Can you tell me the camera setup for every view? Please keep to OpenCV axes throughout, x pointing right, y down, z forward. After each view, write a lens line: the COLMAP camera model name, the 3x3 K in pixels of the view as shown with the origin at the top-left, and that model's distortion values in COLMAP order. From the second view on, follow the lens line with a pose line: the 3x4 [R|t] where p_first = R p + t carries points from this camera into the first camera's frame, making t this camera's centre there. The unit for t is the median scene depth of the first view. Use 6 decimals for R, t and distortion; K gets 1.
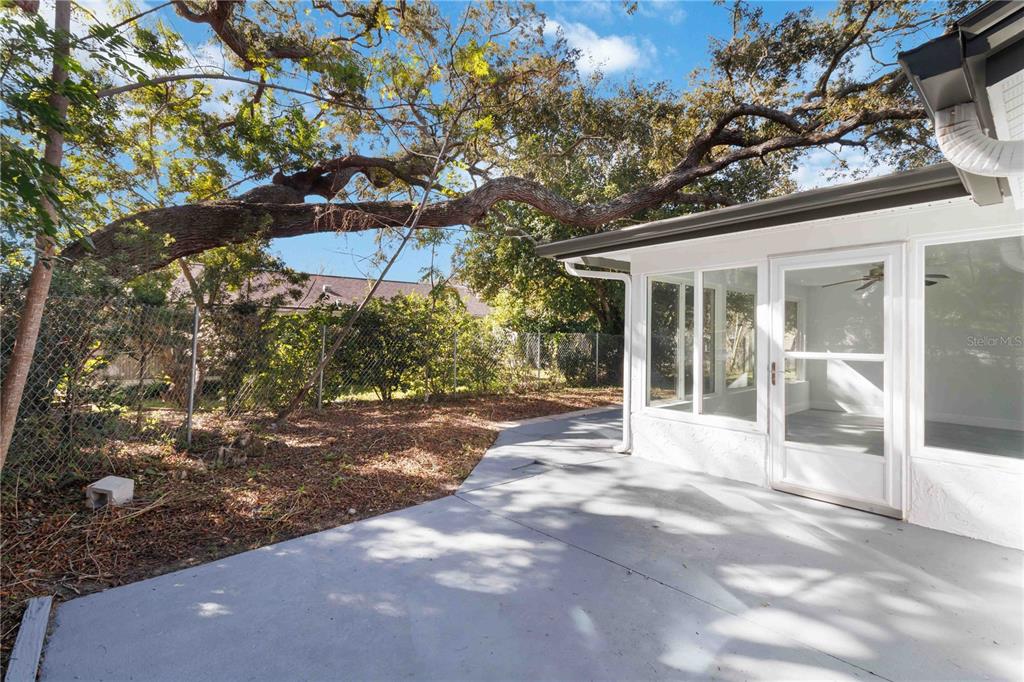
lens RADIAL K [[491.3, 0, 513.9], [0, 491.3, 336.6], [0, 0, 1]] dist [0.002022, 0.000632]
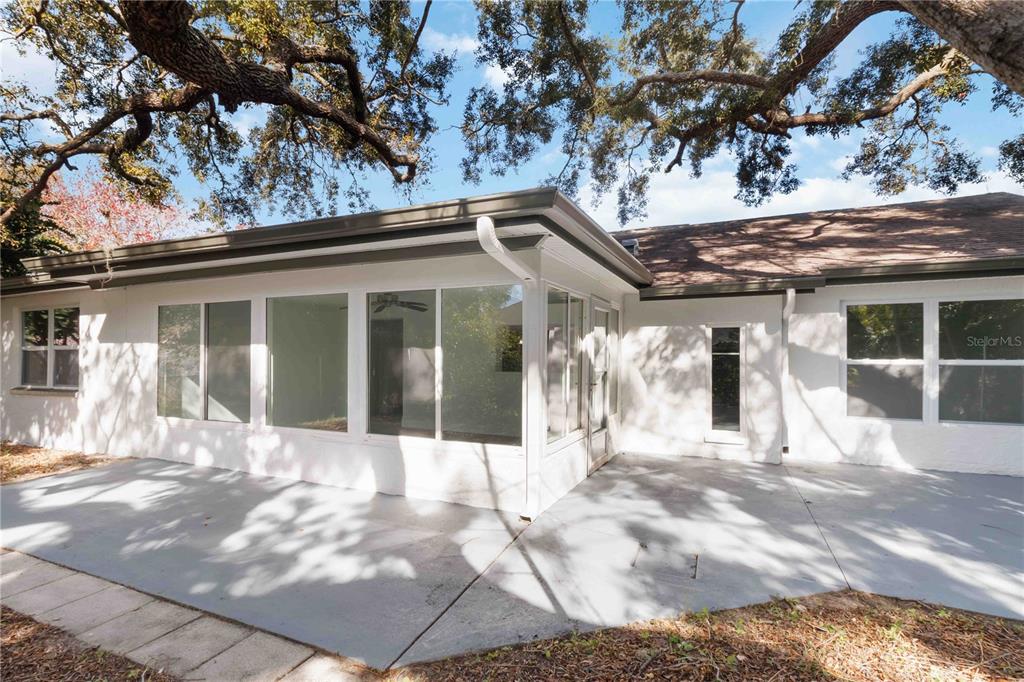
lens RADIAL K [[491.3, 0, 515.9], [0, 491.3, 349.6], [0, 0, 1]] dist [0.002022, 0.000632]
pose [[-0.453528, 0.008278, 0.891203, -0.533249], [0.013725, 0.999903, -0.002303, -0.018711], [-0.891136, 0.011187, -0.453598, 1.869502]]
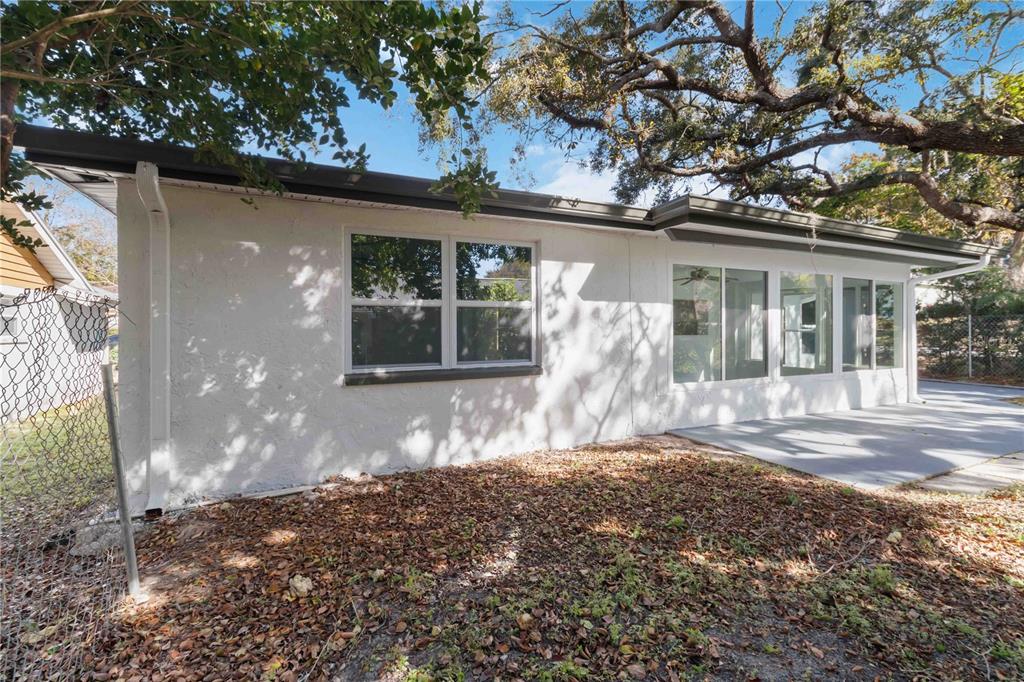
lens RADIAL K [[491.3, 0, 512.5], [0, 491.3, 334.3], [0, 0, 1]] dist [0.002022, 0.000632]
pose [[-0.974088, 0.004439, 0.226128, 1.335626], [0.008317, 0.999834, 0.016201, 0.001586], [-0.226018, 0.017662, -0.973963, 3.541729]]
